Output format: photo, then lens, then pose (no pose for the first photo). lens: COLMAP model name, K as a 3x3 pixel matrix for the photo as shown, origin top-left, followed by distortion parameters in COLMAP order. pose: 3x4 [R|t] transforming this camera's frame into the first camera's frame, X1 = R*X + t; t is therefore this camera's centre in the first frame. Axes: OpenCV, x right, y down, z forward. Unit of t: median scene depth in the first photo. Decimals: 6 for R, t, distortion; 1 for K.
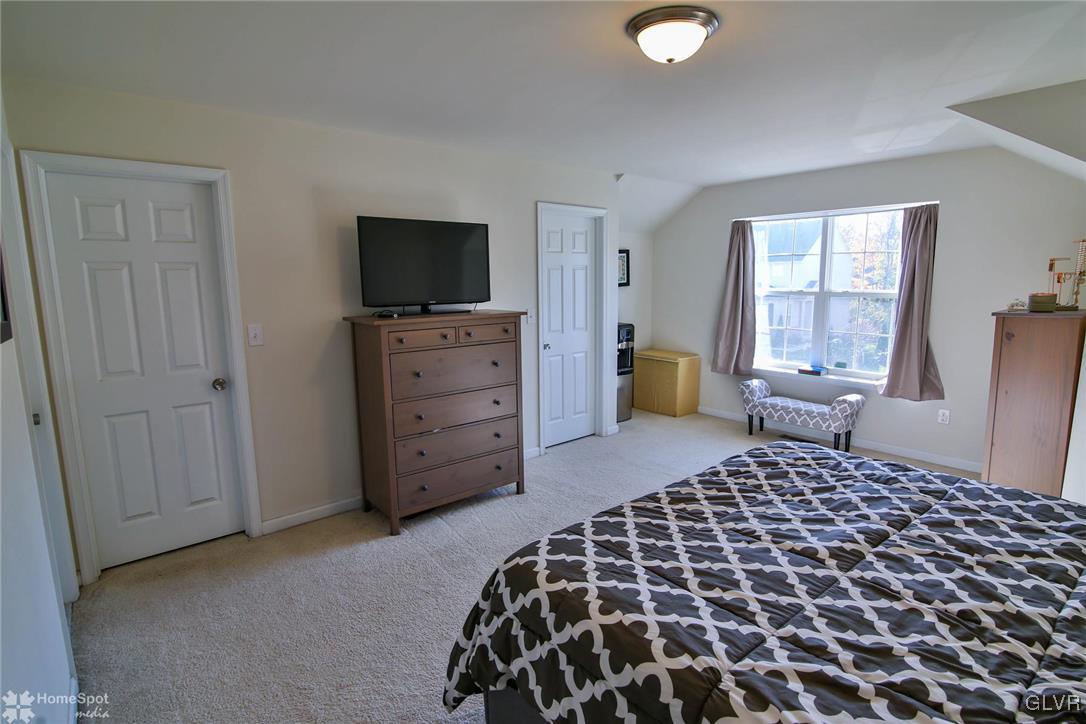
lens RADIAL K [[531.8, 0, 544.1], [0, 531.8, 356.8], [0, 0, 1]] dist [-0.018246, 0.000078]
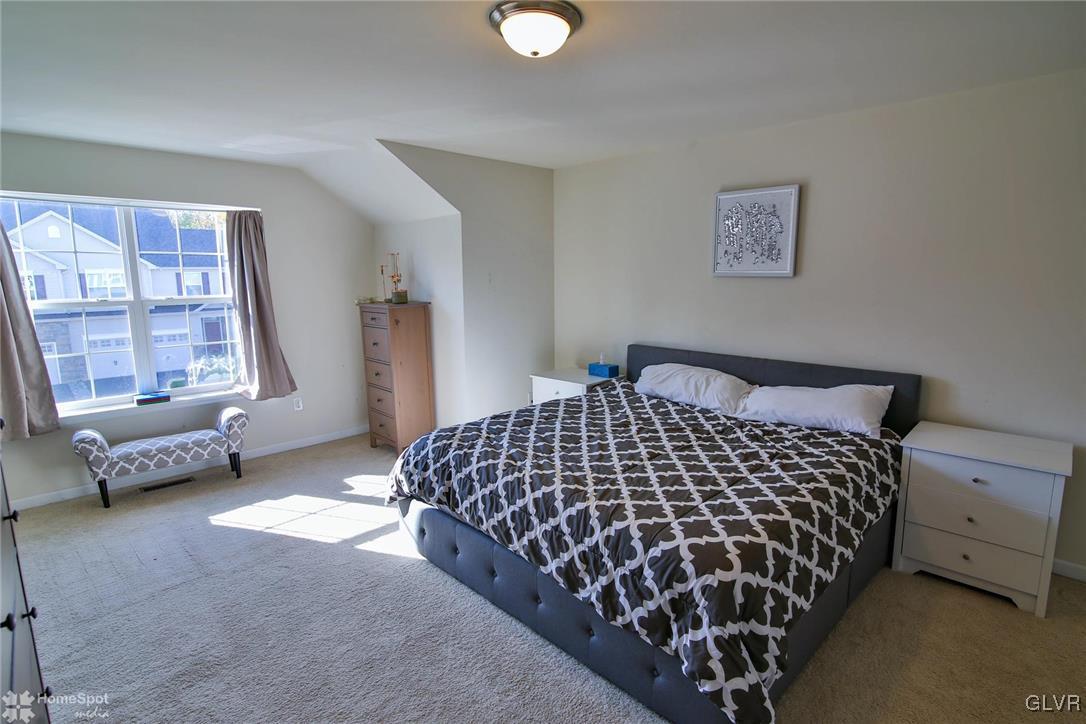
lens RADIAL K [[531.8, 0, 536.8], [0, 531.8, 362.0], [0, 0, 1]] dist [-0.018246, 0.000078]
pose [[-0.077440, -0.146721, 0.986142, -0.383408], [0.155896, 0.975163, 0.157330, -0.074769], [-0.984733, 0.165919, -0.052644, 0.548688]]
